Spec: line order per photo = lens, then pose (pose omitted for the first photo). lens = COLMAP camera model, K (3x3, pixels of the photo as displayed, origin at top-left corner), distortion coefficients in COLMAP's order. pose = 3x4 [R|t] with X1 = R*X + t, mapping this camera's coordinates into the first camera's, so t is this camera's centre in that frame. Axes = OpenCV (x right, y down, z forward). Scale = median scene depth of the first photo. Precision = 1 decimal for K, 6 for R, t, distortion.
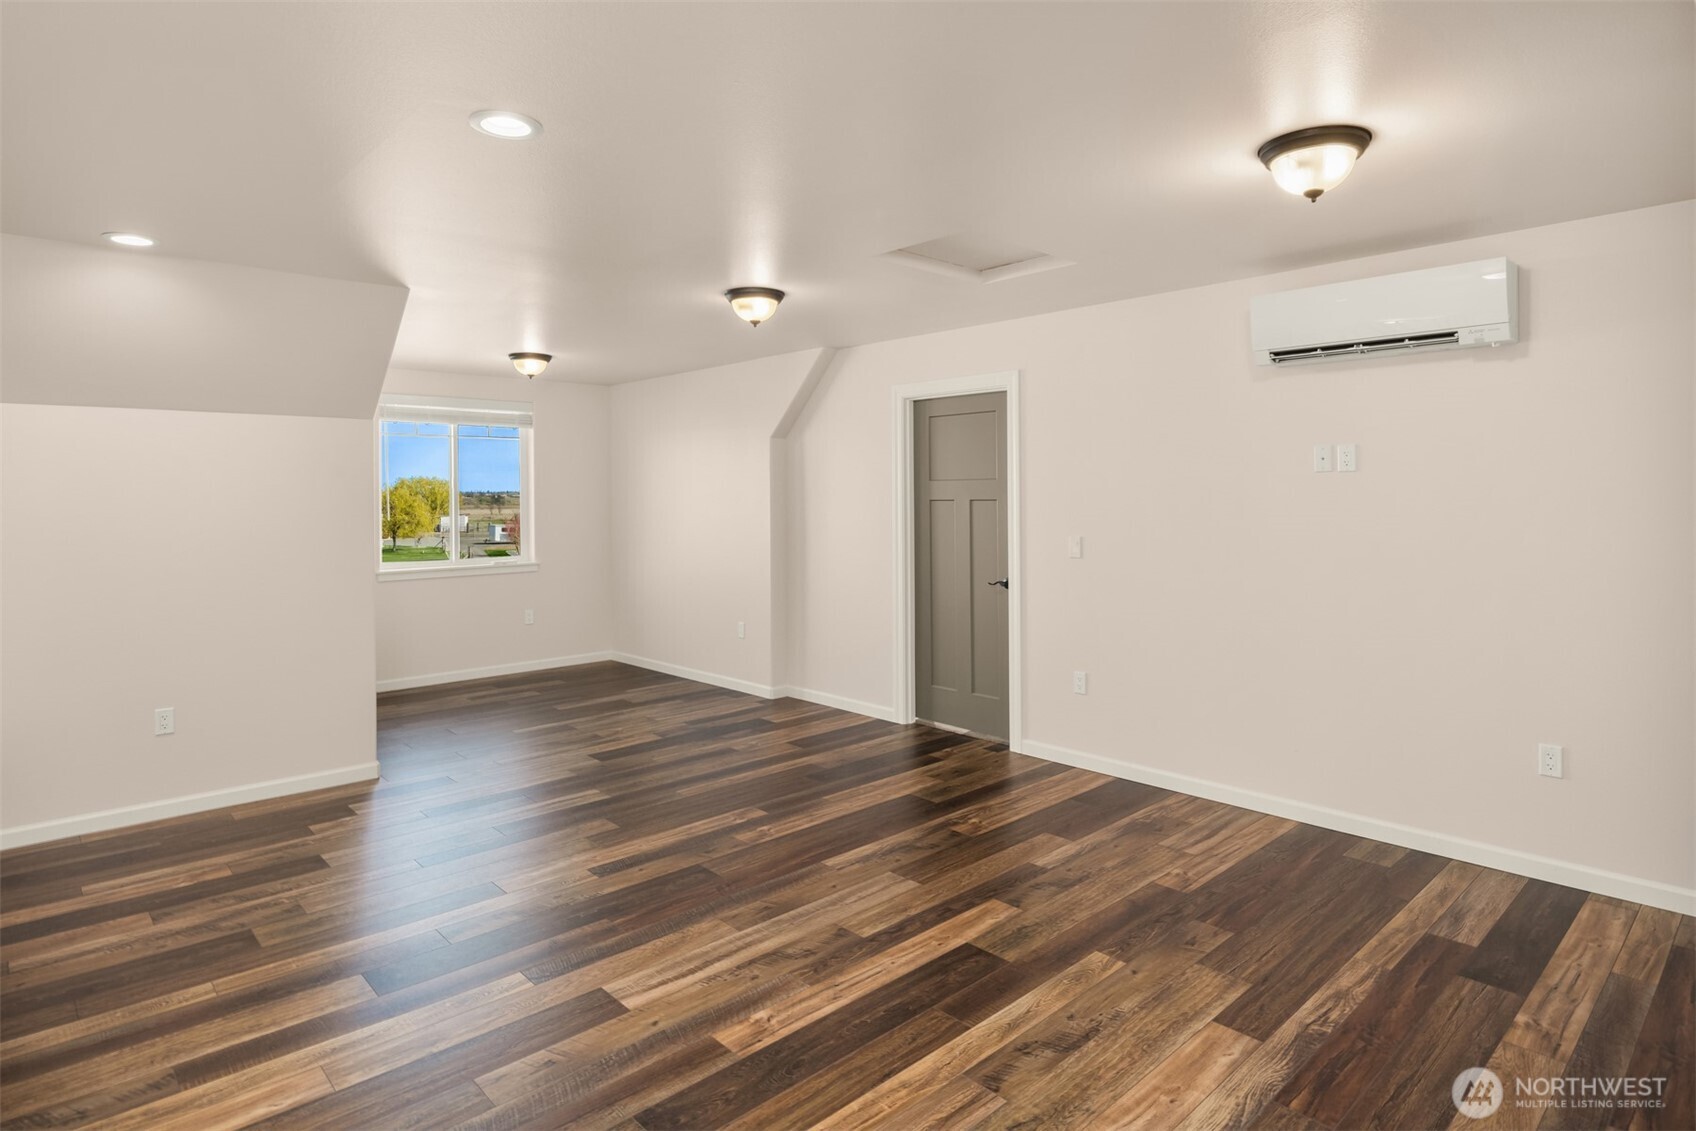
lens RADIAL K [[951.6, 0, 853.3], [0, 951.6, 497.7], [0, 0, 1]] dist [-0.001786, -0.000930]
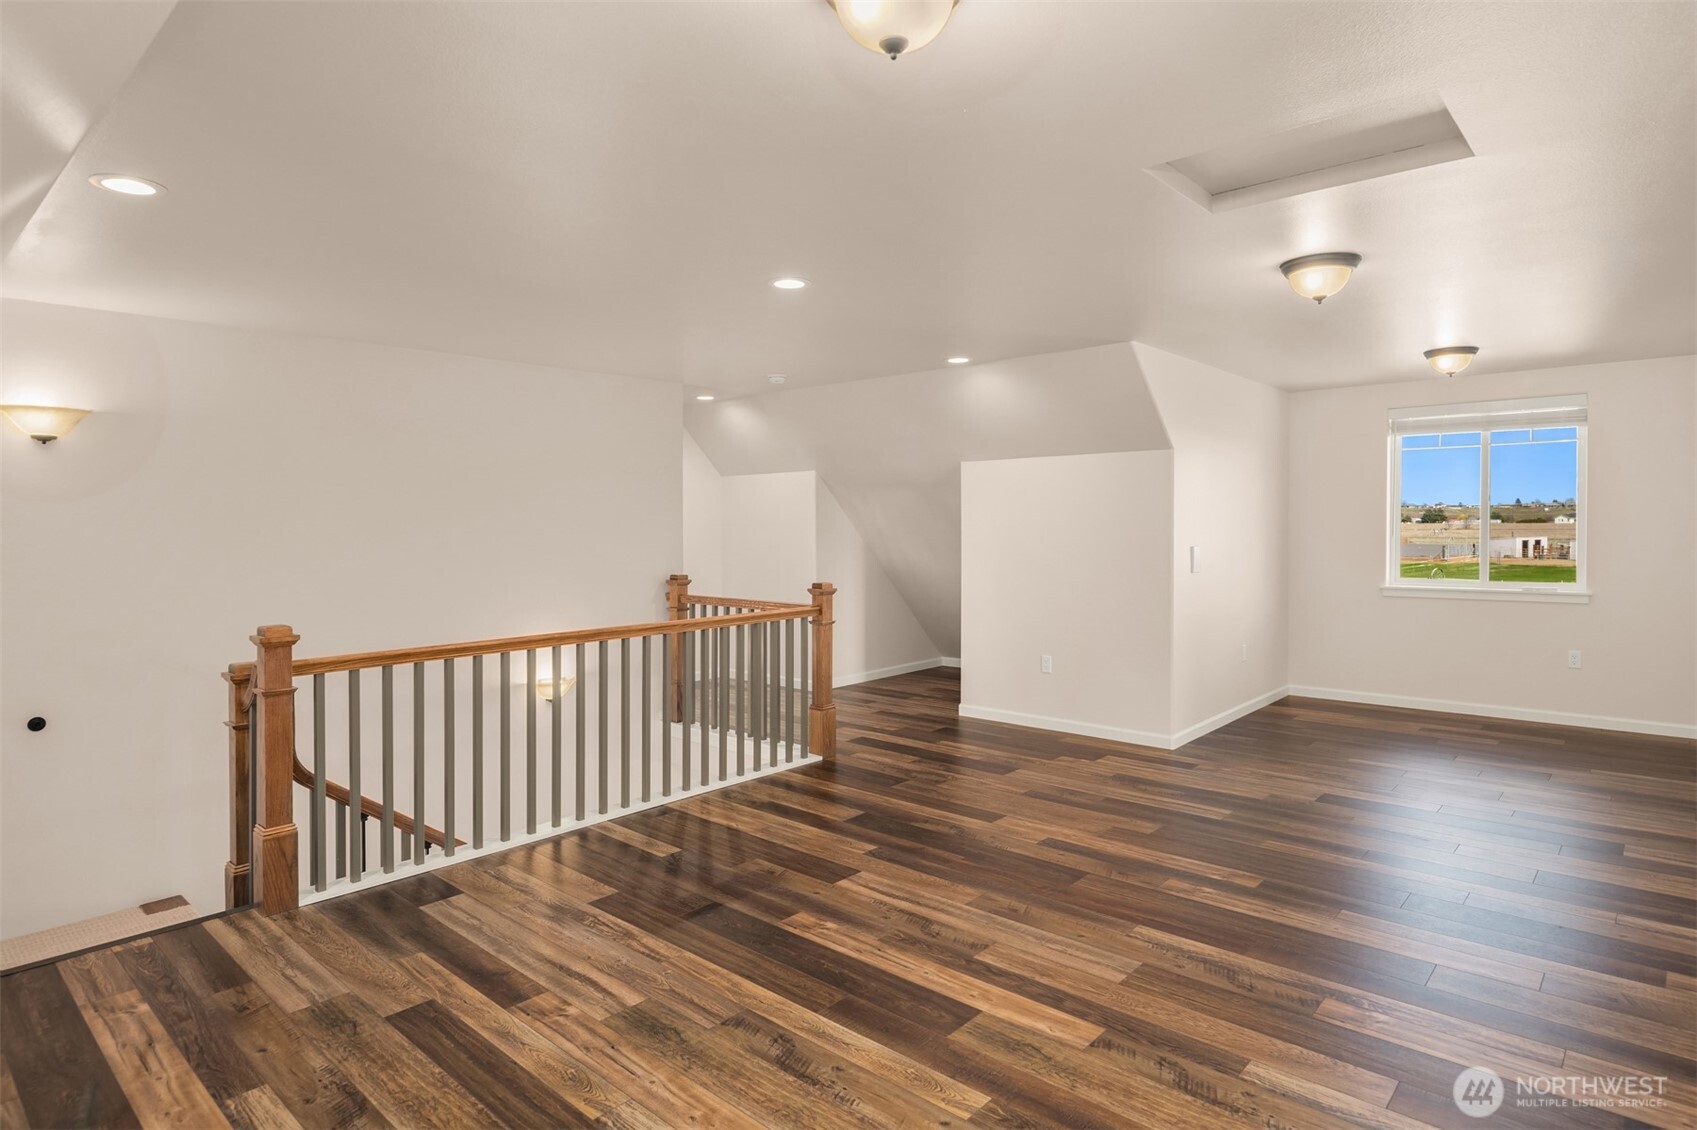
lens RADIAL K [[917.8, 0, 851.8], [0, 917.8, 527.3], [0, 0, 1]] dist [-0.002898, -0.000522]
pose [[0.077301, 0.013083, -0.996922, 0.947654], [0.005205, 0.999895, 0.013525, -0.003377], [0.996994, -0.006234, 0.077225, 0.793161]]
